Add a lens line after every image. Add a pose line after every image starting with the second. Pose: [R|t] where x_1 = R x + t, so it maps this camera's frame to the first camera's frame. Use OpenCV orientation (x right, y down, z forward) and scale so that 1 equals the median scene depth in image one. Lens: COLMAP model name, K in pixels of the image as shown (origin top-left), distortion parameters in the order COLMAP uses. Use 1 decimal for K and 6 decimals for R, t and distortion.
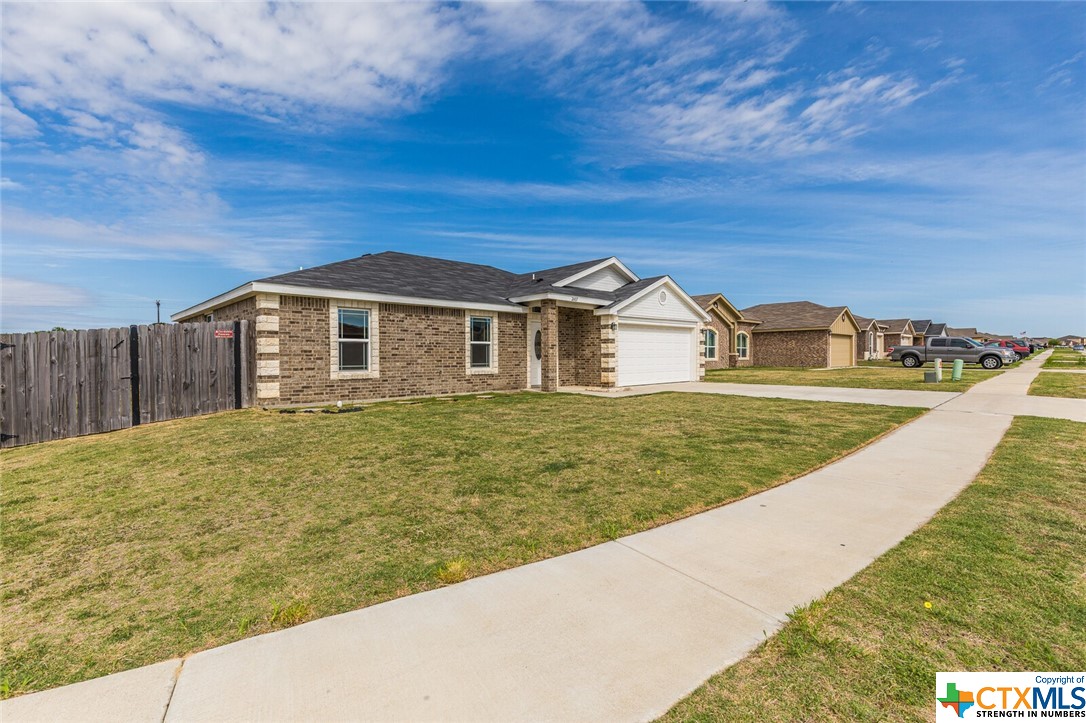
lens RADIAL K [[487.6, 0, 549.3], [0, 487.6, 360.3], [0, 0, 1]] dist [0.004836, -0.000594]
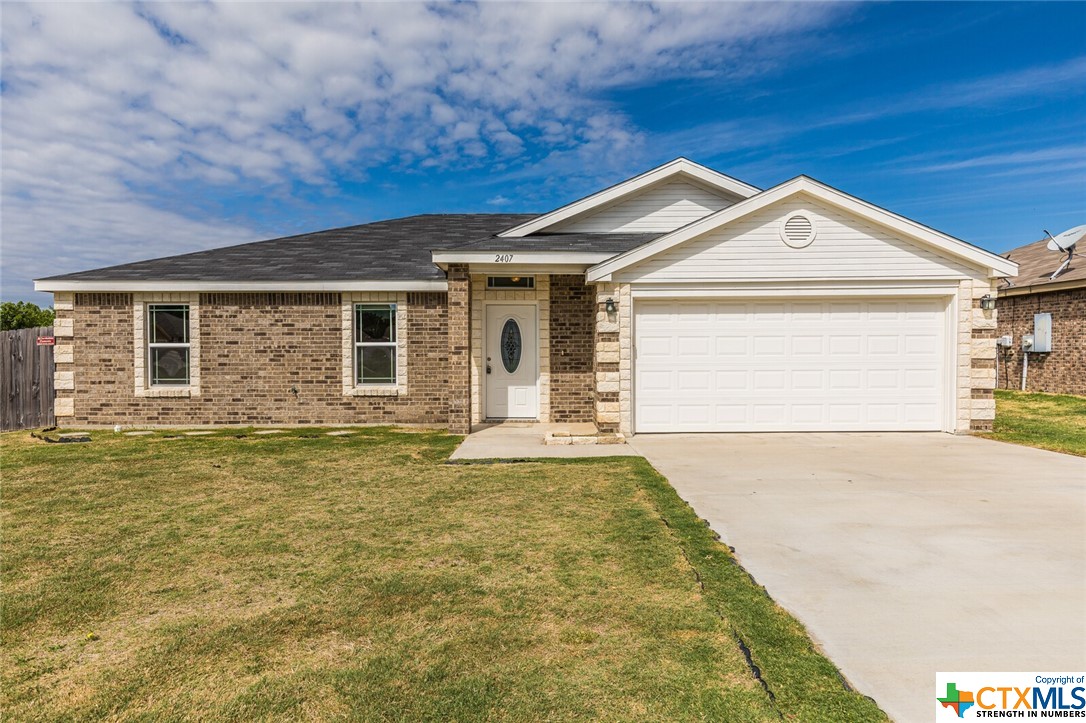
lens RADIAL K [[636.6, 0, 543.0], [0, 636.6, 361.5], [0, 0, 1]] dist [0.003647, 0.000594]
pose [[0.722409, 0.010319, -0.691389, 0.594381], [-0.005517, 0.999943, 0.009160, -0.023741], [0.691444, -0.002803, 0.722424, 0.583496]]
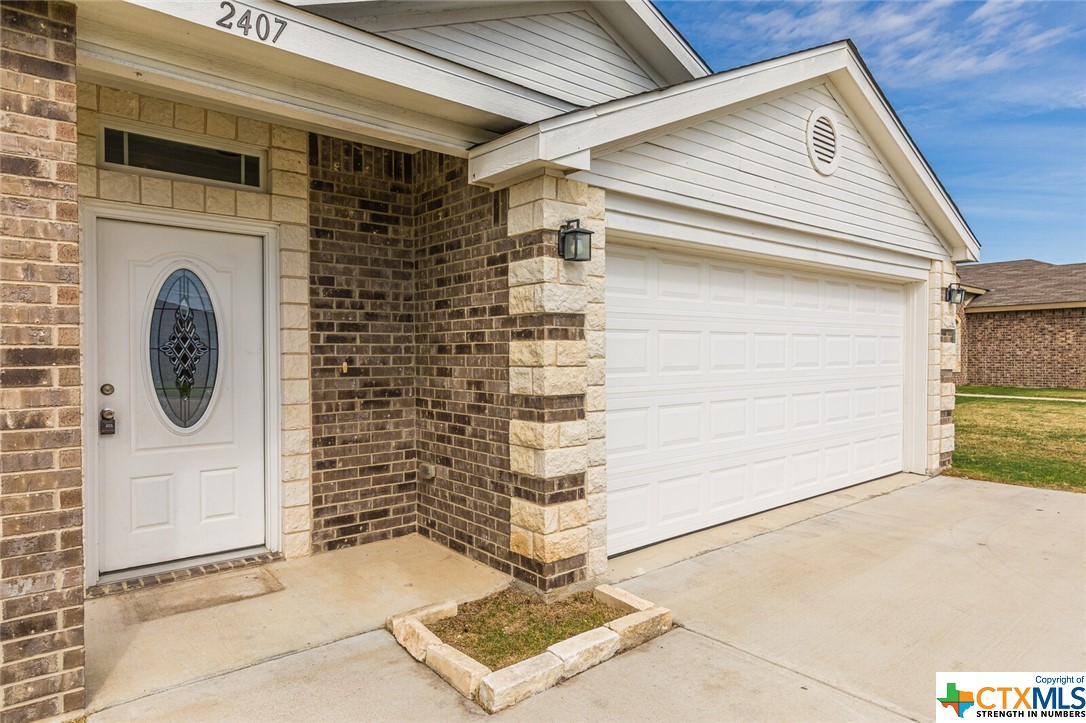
lens RADIAL K [[636.6, 0, 543.0], [0, 636.6, 361.5], [0, 0, 1]] dist [0.003647, 0.000594]
pose [[0.996701, 0.000334, -0.081160, 0.161115], [-0.000060, 0.999994, 0.003385, -0.031547], [0.081161, -0.003369, 0.996695, 0.891622]]
